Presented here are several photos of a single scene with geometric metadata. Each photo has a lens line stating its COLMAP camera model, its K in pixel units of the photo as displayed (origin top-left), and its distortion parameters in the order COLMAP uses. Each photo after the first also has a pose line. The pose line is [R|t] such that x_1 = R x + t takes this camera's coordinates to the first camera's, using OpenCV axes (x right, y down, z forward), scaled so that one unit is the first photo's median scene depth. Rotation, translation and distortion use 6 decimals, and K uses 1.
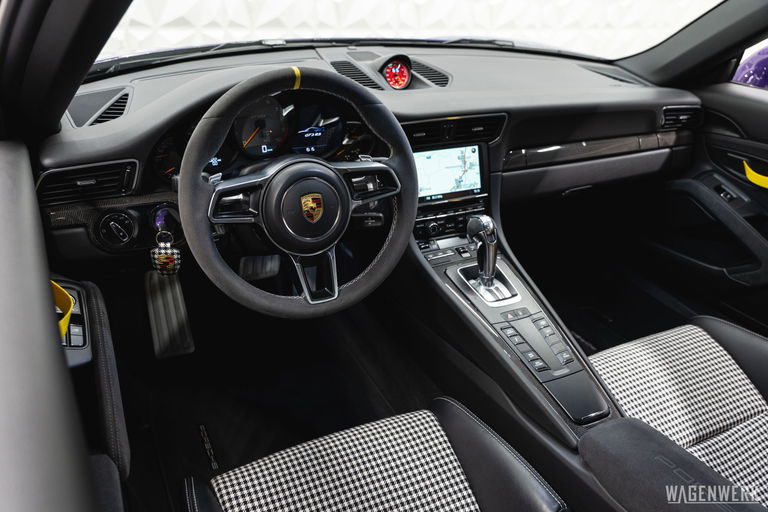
lens RADIAL K [[631.5, 0, 380.5], [0, 631.5, 256.0], [0, 0, 1]] dist [0.017694, 0.013863]
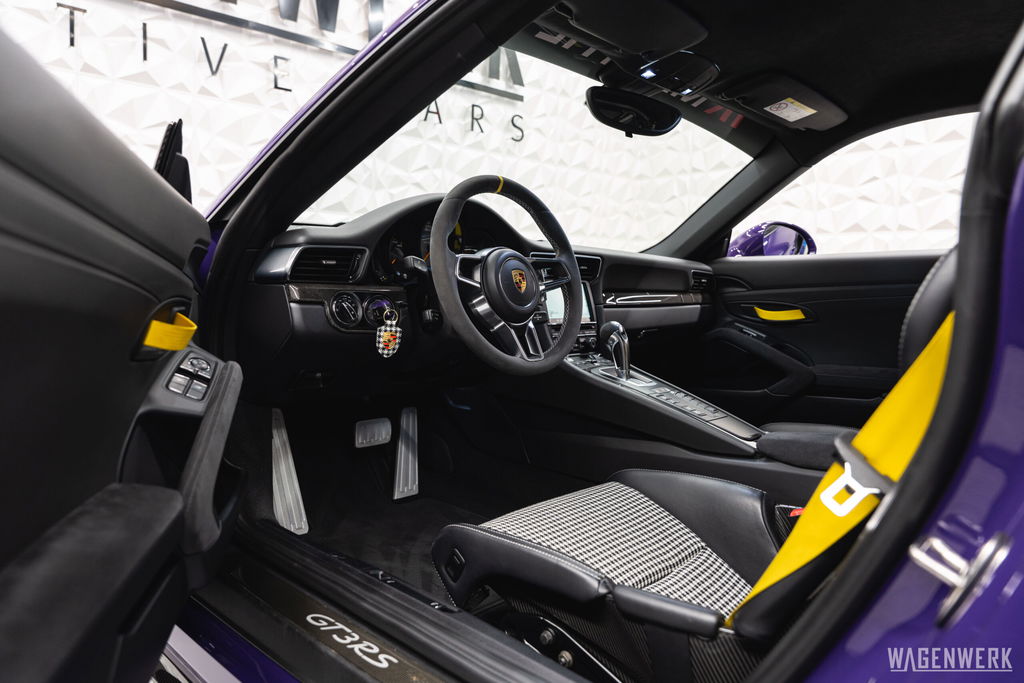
lens RADIAL K [[718.4, 0, 509.0], [0, 718.4, 338.3], [0, 0, 1]] dist [0.005907, -0.013047]
pose [[0.938698, -0.044881, 0.341807, -0.496341], [0.171262, 0.921198, -0.349377, 0.414285], [-0.299192, 0.386498, 0.872412, -0.124900]]
